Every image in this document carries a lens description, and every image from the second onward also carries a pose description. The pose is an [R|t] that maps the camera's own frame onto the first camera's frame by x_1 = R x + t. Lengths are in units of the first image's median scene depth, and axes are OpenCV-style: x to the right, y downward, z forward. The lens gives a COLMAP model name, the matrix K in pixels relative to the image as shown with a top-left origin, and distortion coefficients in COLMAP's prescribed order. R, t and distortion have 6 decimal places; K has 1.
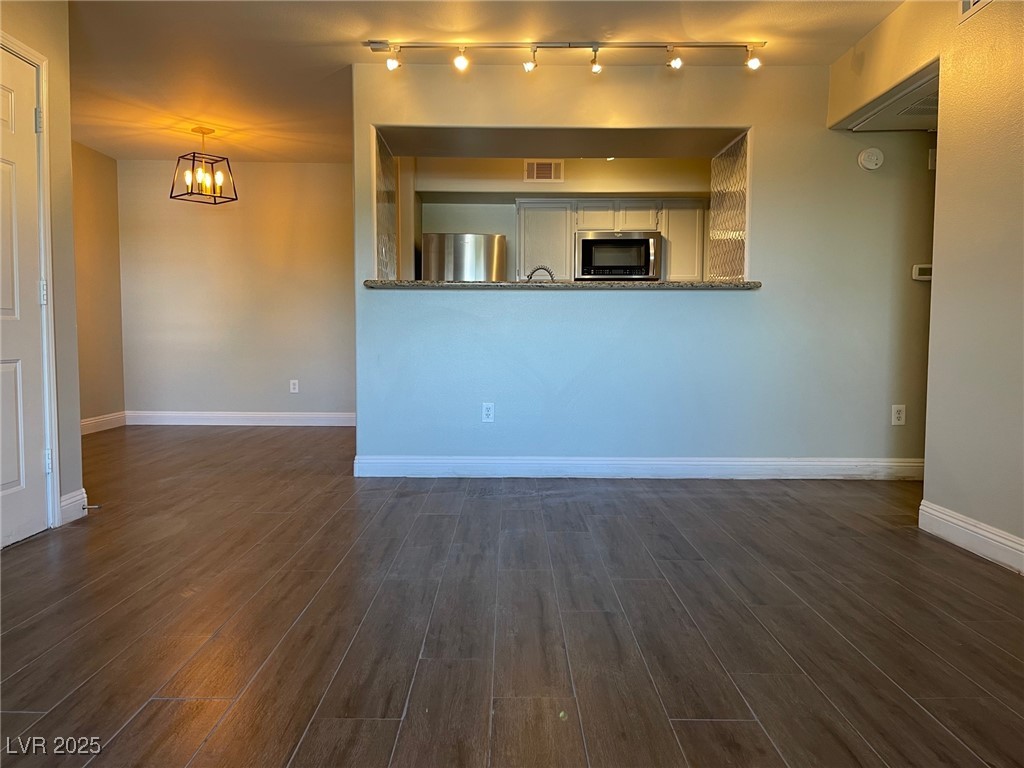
lens RADIAL K [[765.6, 0, 506.3], [0, 765.6, 380.7], [0, 0, 1]] dist [0.060594, -0.078607]
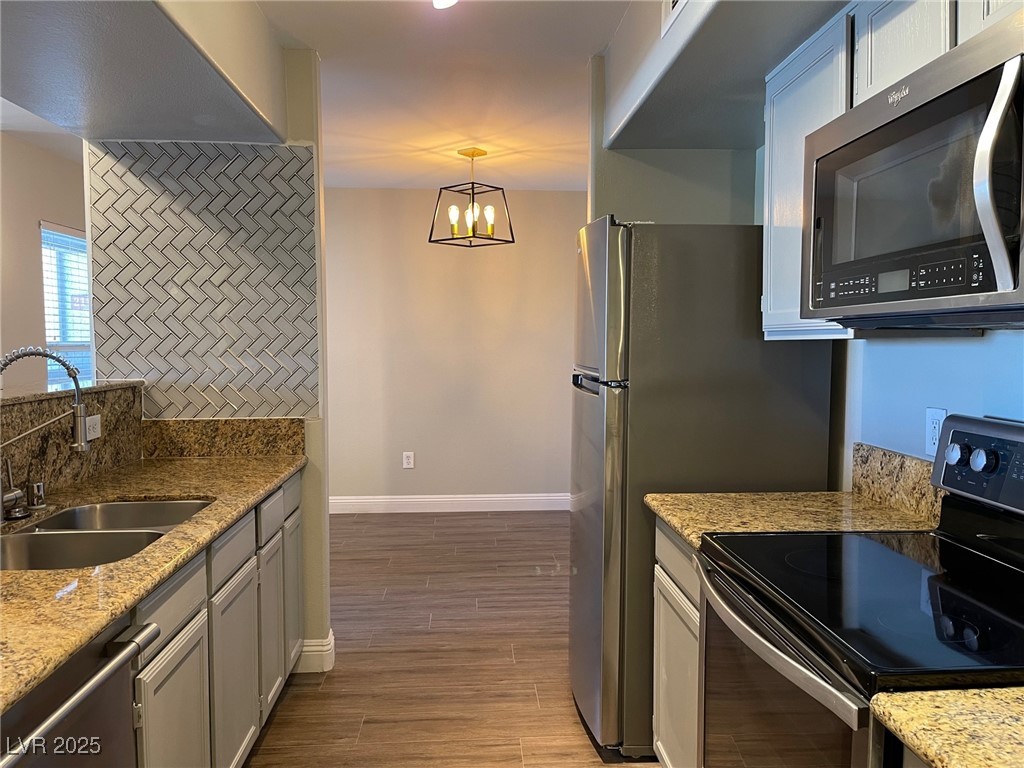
lens RADIAL K [[765.6, 0, 509.0], [0, 765.6, 383.8], [0, 0, 1]] dist [0.060594, -0.078607]
pose [[0.063602, 0.053913, -0.996518, 0.338847], [-0.056508, 0.997132, 0.050340, -0.119864], [0.996374, 0.053109, 0.066466, 0.885141]]
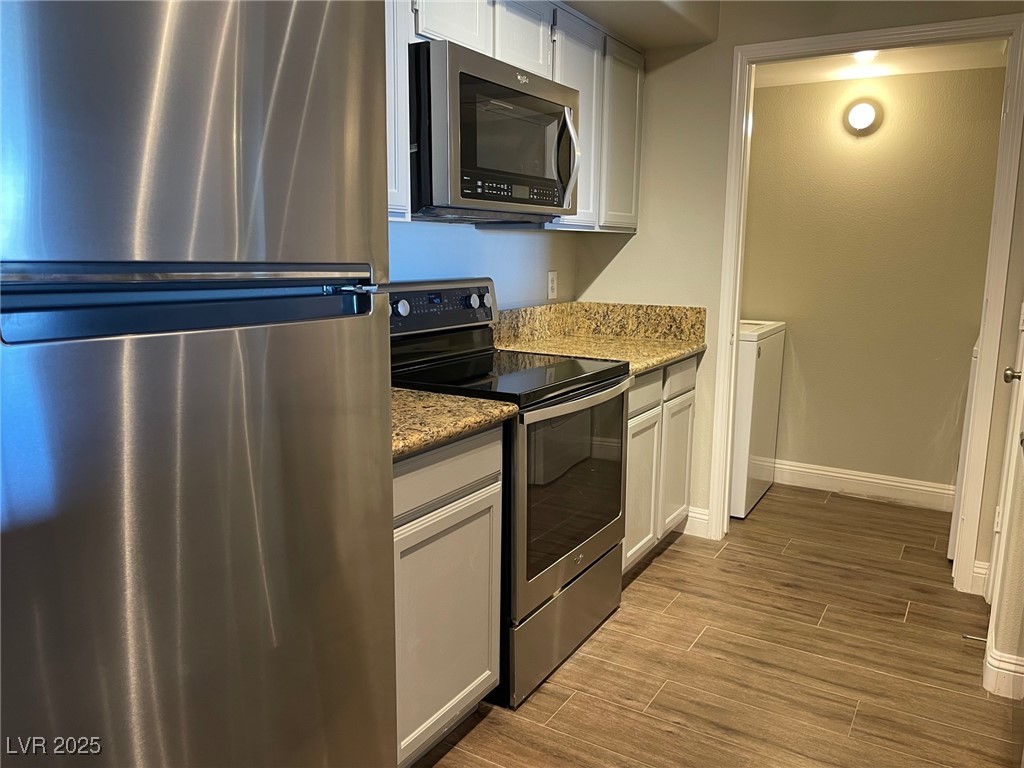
lens RADIAL K [[765.6, 0, 511.8], [0, 765.6, 379.2], [0, 0, 1]] dist [0.060594, -0.078607]
pose [[0.507642, -0.144124, 0.849428, -0.157663], [0.040861, 0.988827, 0.143356, -0.108776], [-0.860599, -0.038065, 0.507859, 0.823787]]
